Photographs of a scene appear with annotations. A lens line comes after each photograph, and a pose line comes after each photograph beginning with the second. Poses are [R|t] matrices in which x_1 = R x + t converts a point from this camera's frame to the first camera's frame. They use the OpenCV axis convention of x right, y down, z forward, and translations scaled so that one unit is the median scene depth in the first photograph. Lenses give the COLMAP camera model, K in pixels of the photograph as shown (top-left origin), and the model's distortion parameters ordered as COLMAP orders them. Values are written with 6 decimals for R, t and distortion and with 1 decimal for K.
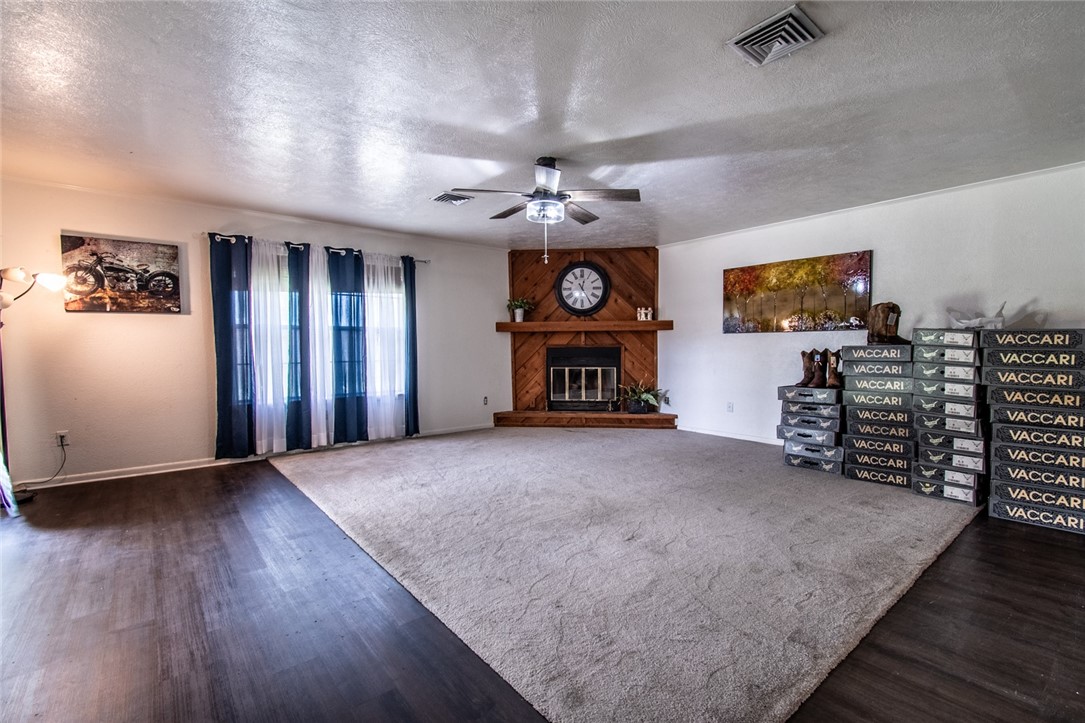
lens RADIAL K [[487.1, 0, 540.8], [0, 487.1, 364.9], [0, 0, 1]] dist [0.006762, -0.000222]
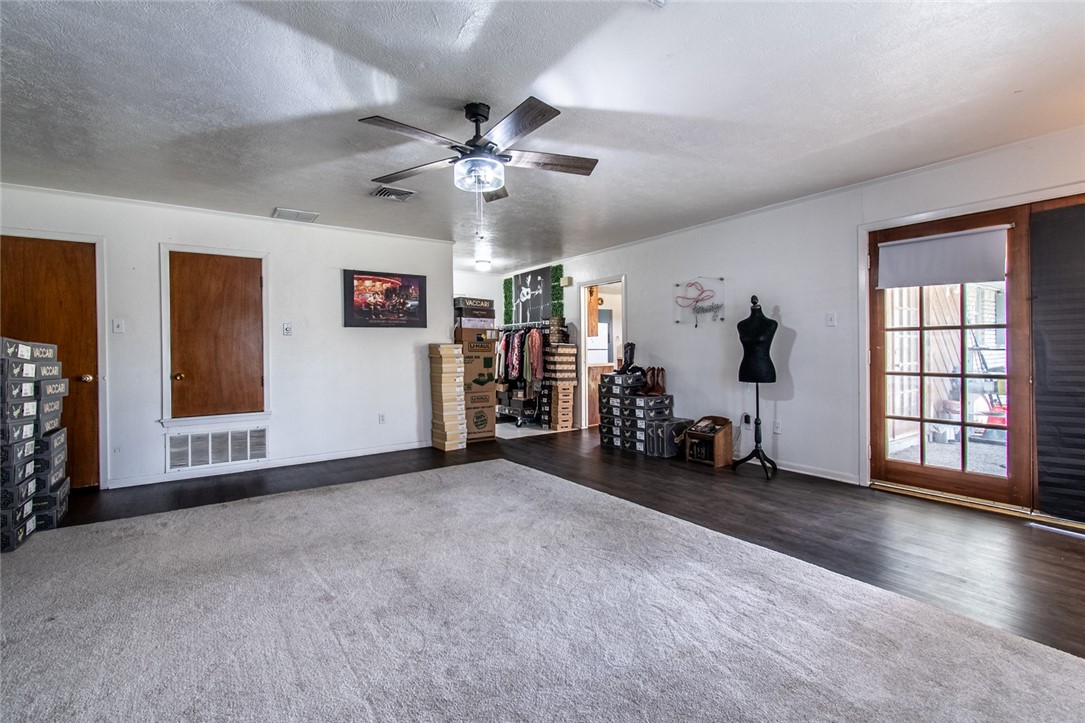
lens RADIAL K [[487.1, 0, 540.1], [0, 487.1, 352.3], [0, 0, 1]] dist [0.006762, -0.000222]
pose [[-0.997056, 0.016210, 0.074942, -0.073635], [0.019409, 0.998922, 0.042160, -0.037843], [-0.074177, 0.043490, -0.996296, 0.953169]]
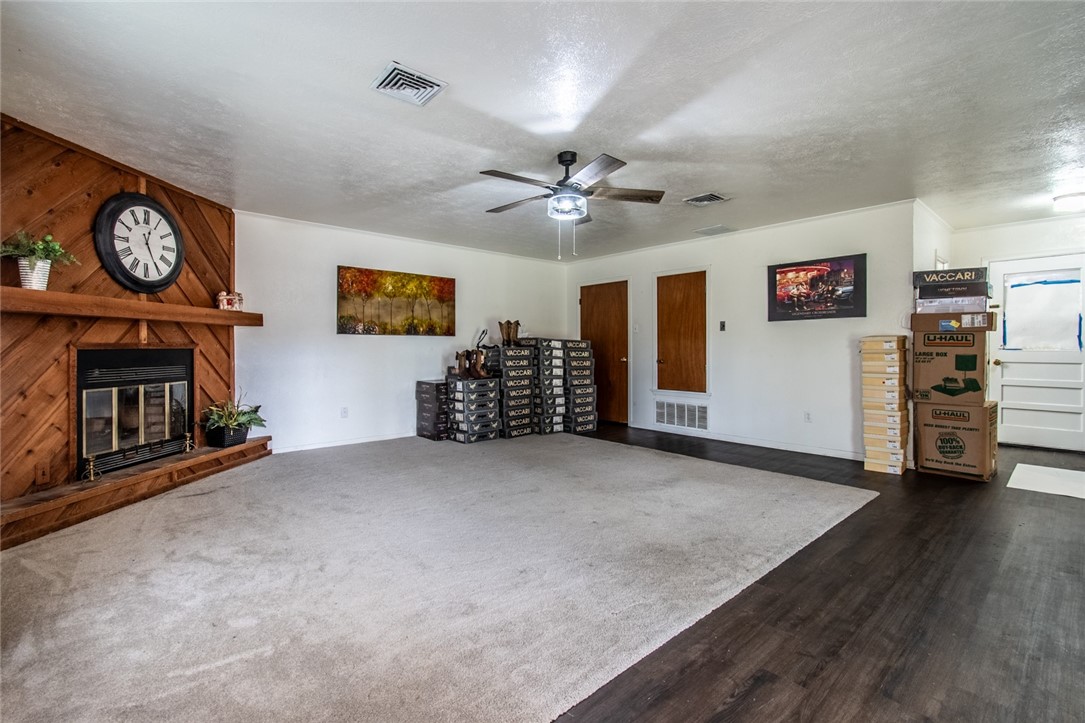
lens RADIAL K [[487.1, 0, 537.9], [0, 487.1, 352.9], [0, 0, 1]] dist [0.006762, -0.000222]
pose [[-0.042645, -0.005658, 0.999074, -0.514997], [0.038631, 0.999227, 0.007308, -0.018953], [-0.998343, 0.038907, -0.042394, 0.600920]]
